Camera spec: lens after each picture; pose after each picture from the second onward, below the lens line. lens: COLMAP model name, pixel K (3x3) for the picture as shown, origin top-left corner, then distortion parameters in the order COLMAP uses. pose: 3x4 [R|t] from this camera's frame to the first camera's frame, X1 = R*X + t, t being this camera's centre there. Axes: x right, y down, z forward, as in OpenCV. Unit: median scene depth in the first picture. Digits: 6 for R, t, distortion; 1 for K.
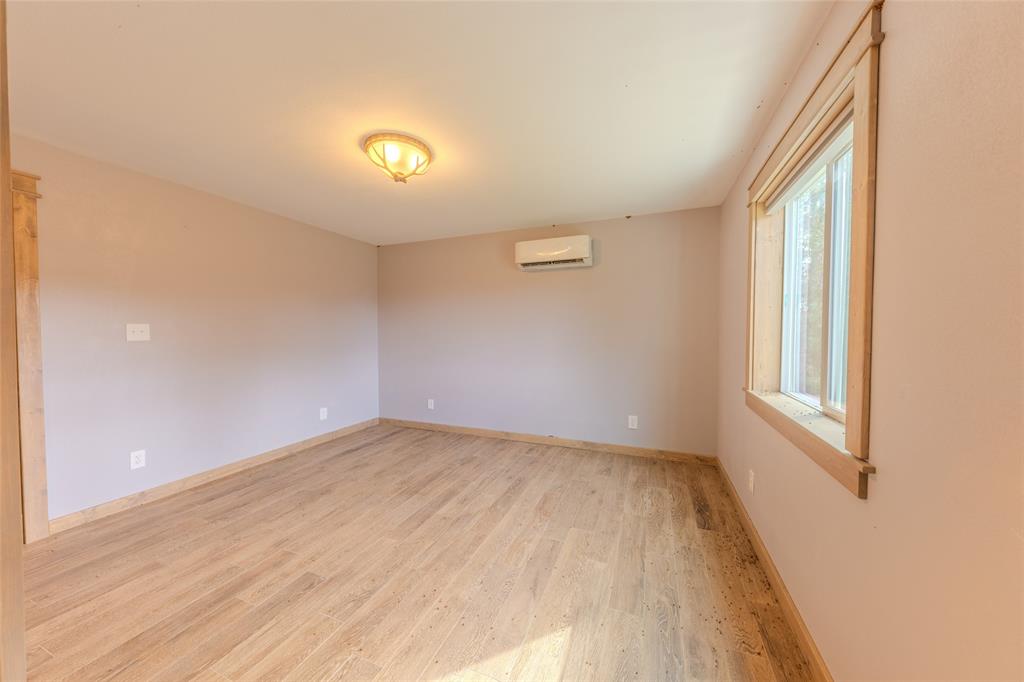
lens RADIAL K [[348.7, 0, 514.5], [0, 348.7, 338.7], [0, 0, 1]] dist [0.007838, -0.002668]
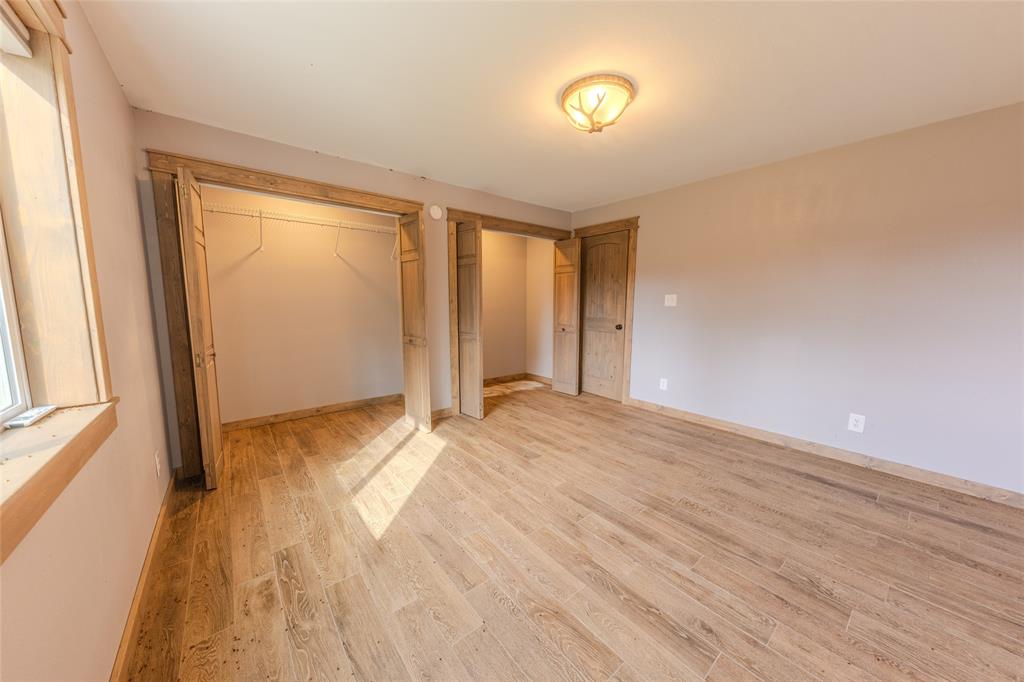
lens RADIAL K [[348.7, 0, 514.5], [0, 348.7, 338.7], [0, 0, 1]] dist [0.007838, -0.002668]
pose [[-0.483002, 0.097006, -0.870229, 0.495741], [-0.024004, 0.992004, 0.123903, -0.022683], [0.875290, 0.080734, -0.476811, 1.038411]]
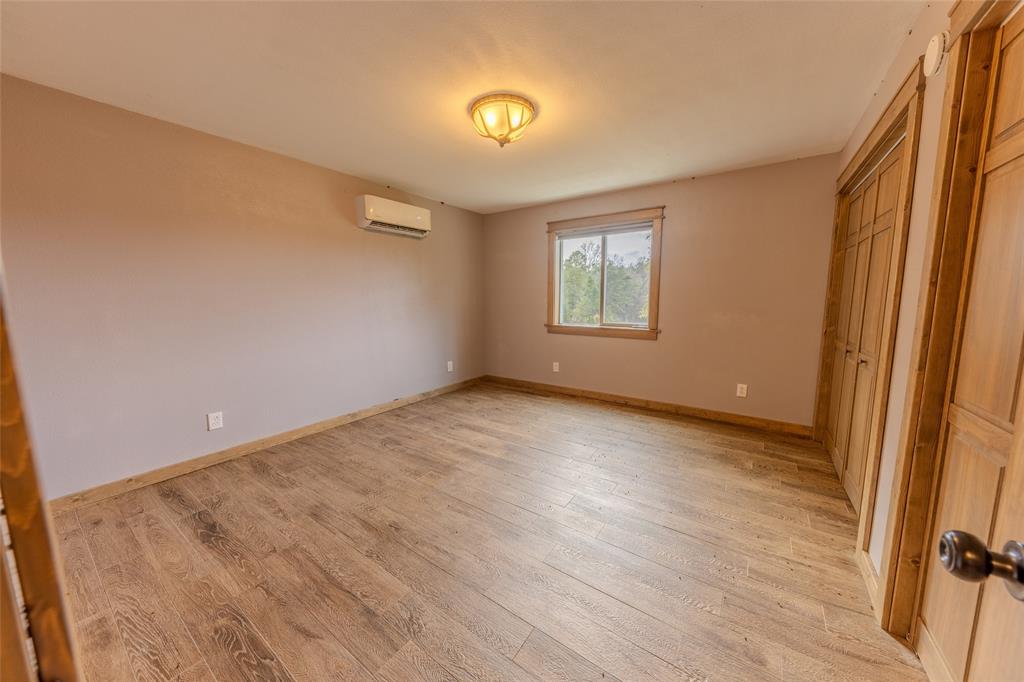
lens RADIAL K [[348.7, 0, 514.5], [0, 348.7, 338.7], [0, 0, 1]] dist [0.007838, -0.002668]
pose [[0.225147, -0.116856, 0.967292, -1.092338], [0.024067, 0.993146, 0.114378, -0.010381], [-0.974027, -0.002472, 0.226417, 0.595120]]
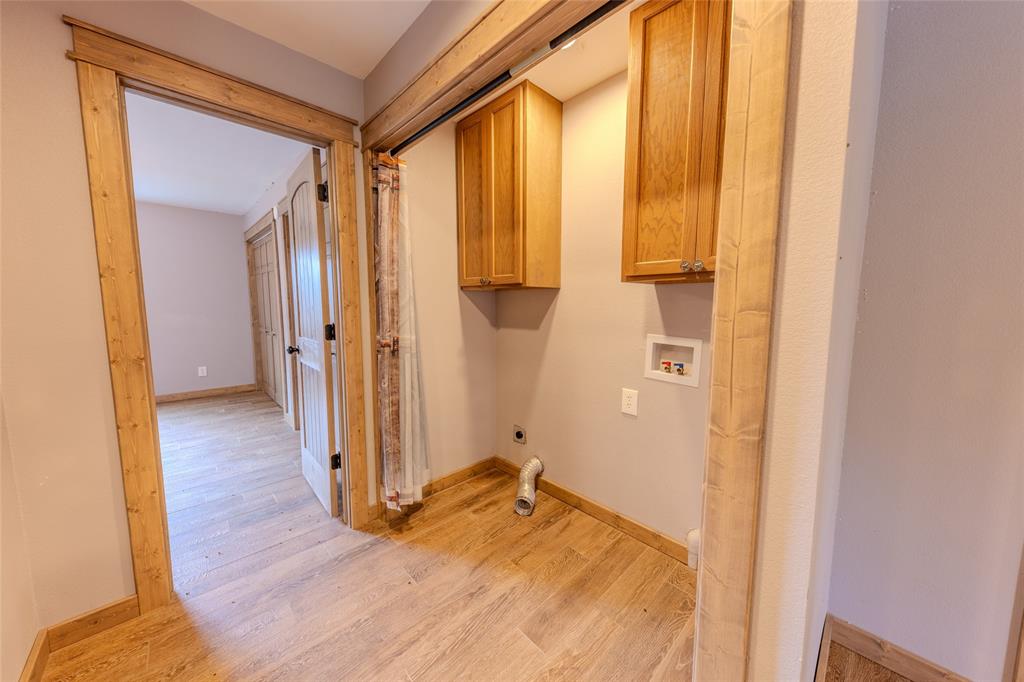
lens RADIAL K [[348.7, 0, 514.5], [0, 348.7, 338.7], [0, 0, 1]] dist [0.007838, -0.002668]
pose [[-0.914938, -0.045801, 0.400987, -1.691868], [0.004027, 0.992455, 0.122546, -0.019894], [-0.403574, 0.113737, -0.907850, 0.949950]]
